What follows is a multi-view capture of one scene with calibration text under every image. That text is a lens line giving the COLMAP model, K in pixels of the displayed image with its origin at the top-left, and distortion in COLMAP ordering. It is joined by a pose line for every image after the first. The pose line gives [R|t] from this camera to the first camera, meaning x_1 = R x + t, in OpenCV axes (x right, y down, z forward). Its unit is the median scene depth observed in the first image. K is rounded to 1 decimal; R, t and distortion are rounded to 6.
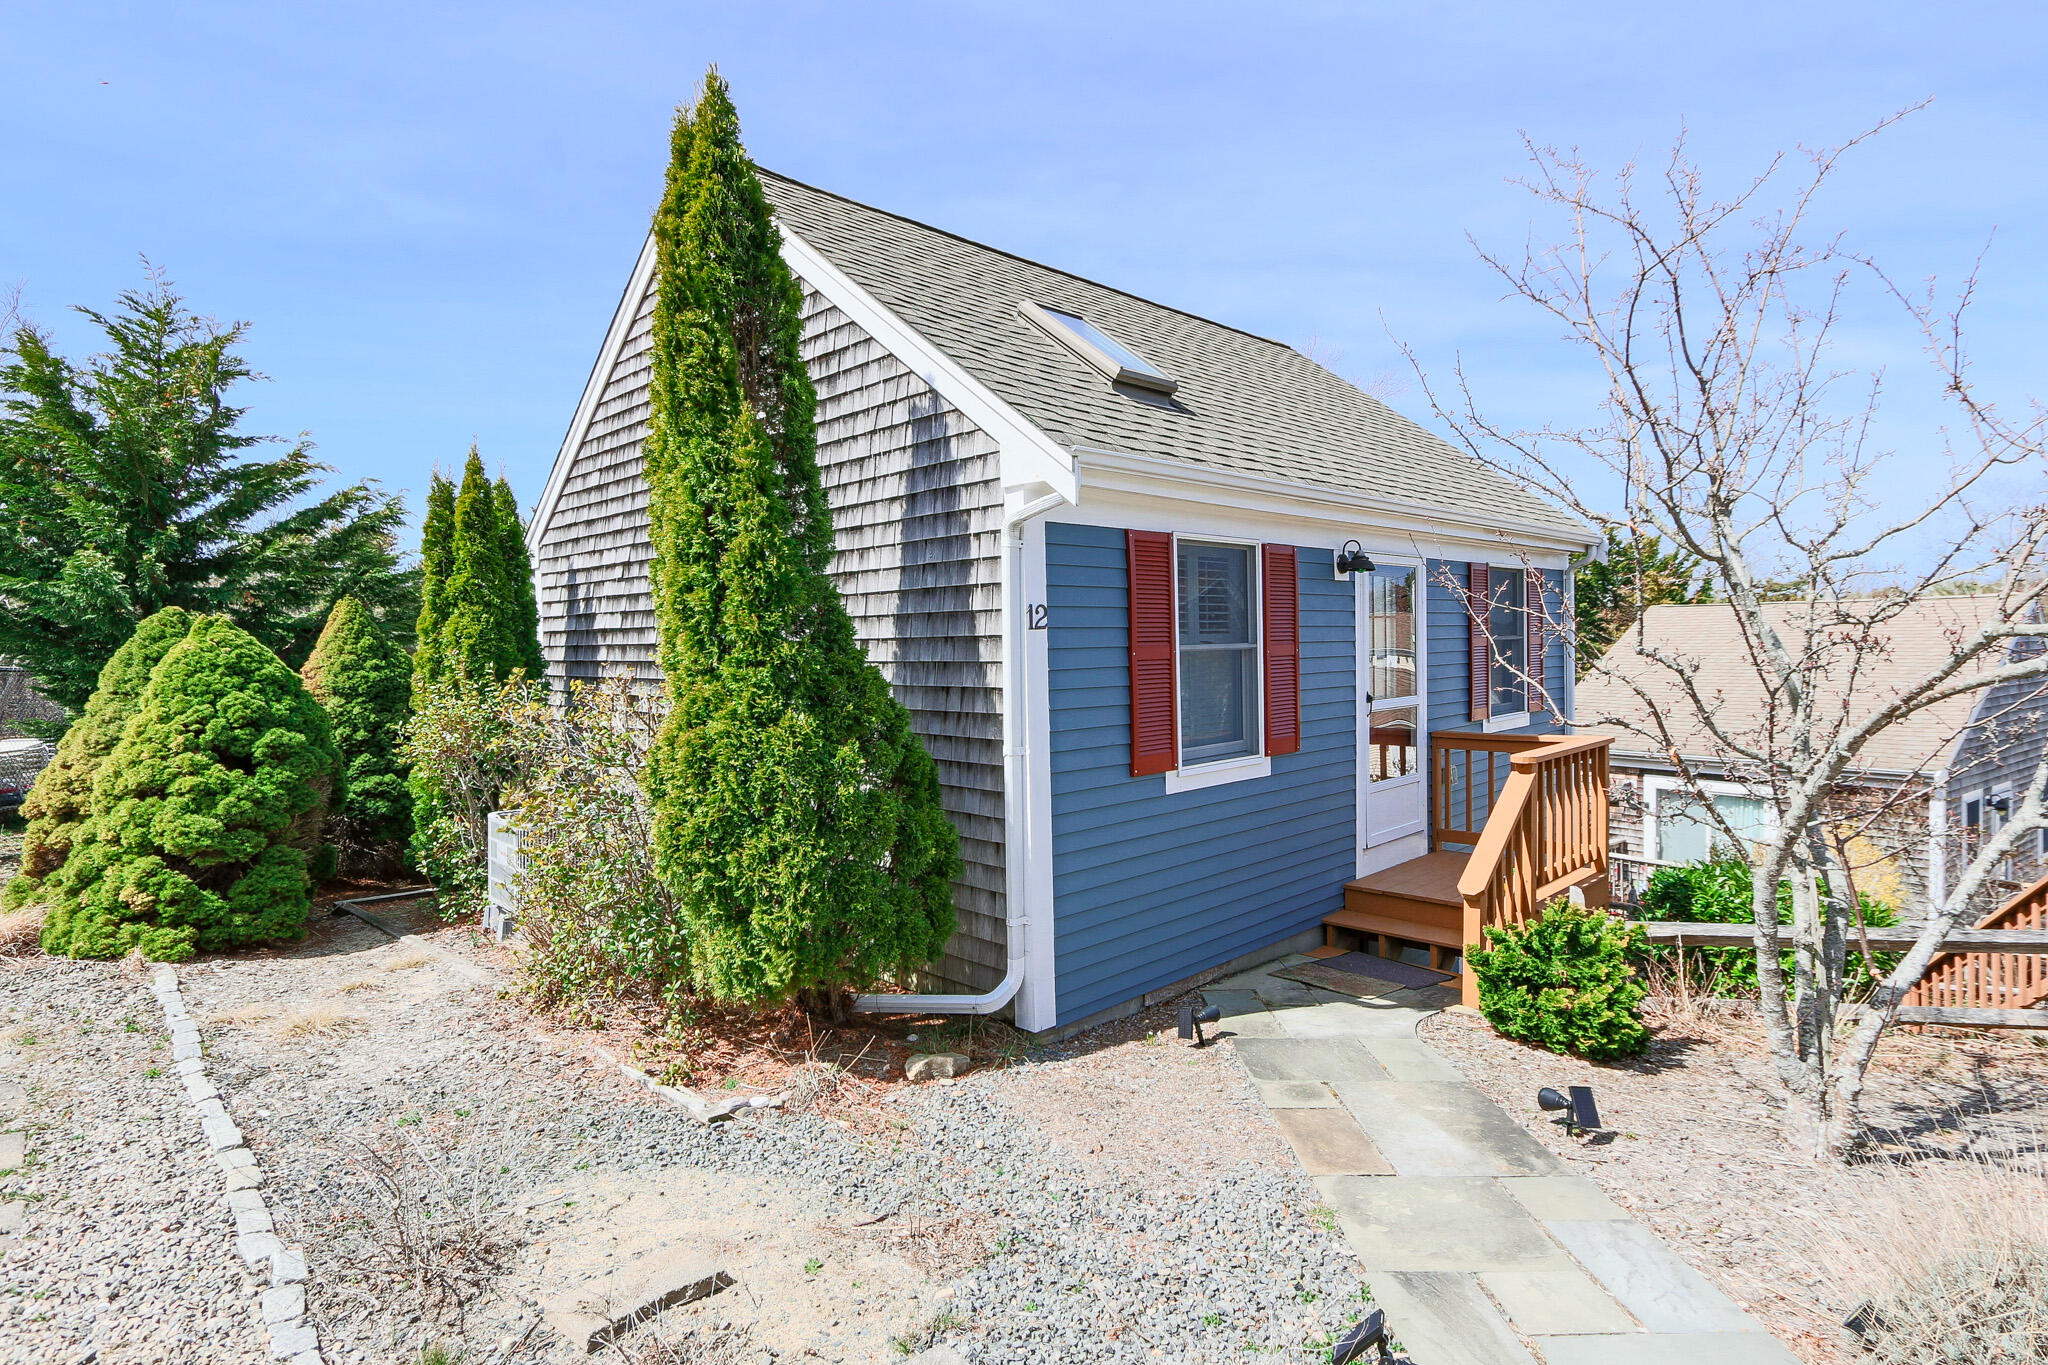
lens RADIAL K [[1054.0, 0, 1024.4], [0, 1054.0, 666.6], [0, 0, 1]] dist [-0.017337, 0.002337]
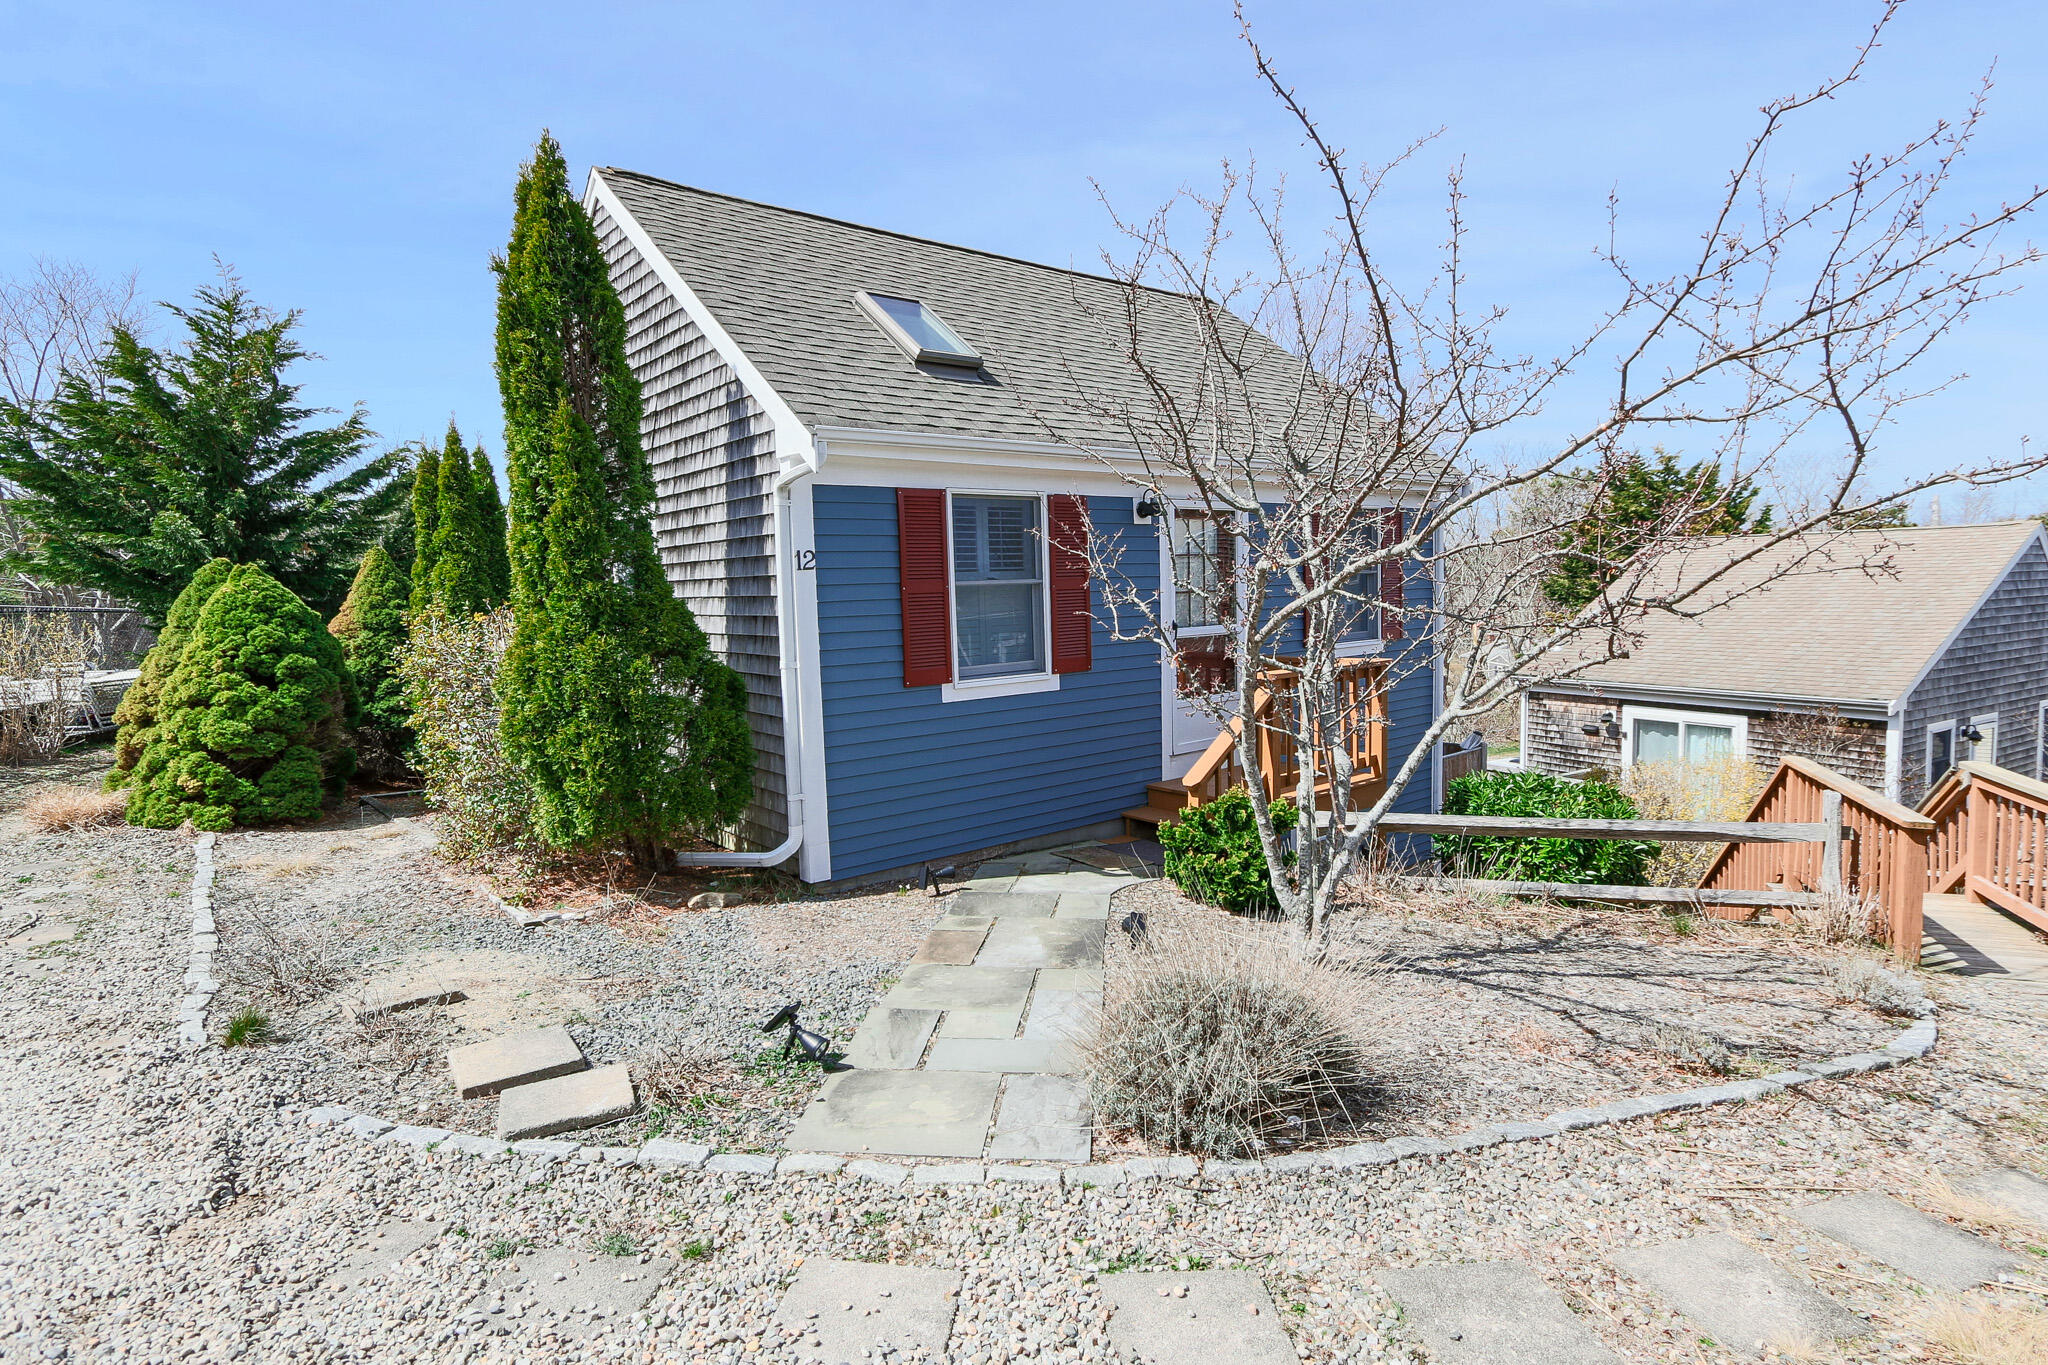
lens RADIAL K [[1054.0, 0, 1024.4], [0, 1054.0, 666.6], [0, 0, 1]] dist [-0.017337, 0.002337]
pose [[0.995725, -0.001055, -0.092365, 0.309922], [0.006475, 0.998273, 0.058395, 0.006755], [0.092143, -0.058743, 0.994011, -0.194981]]
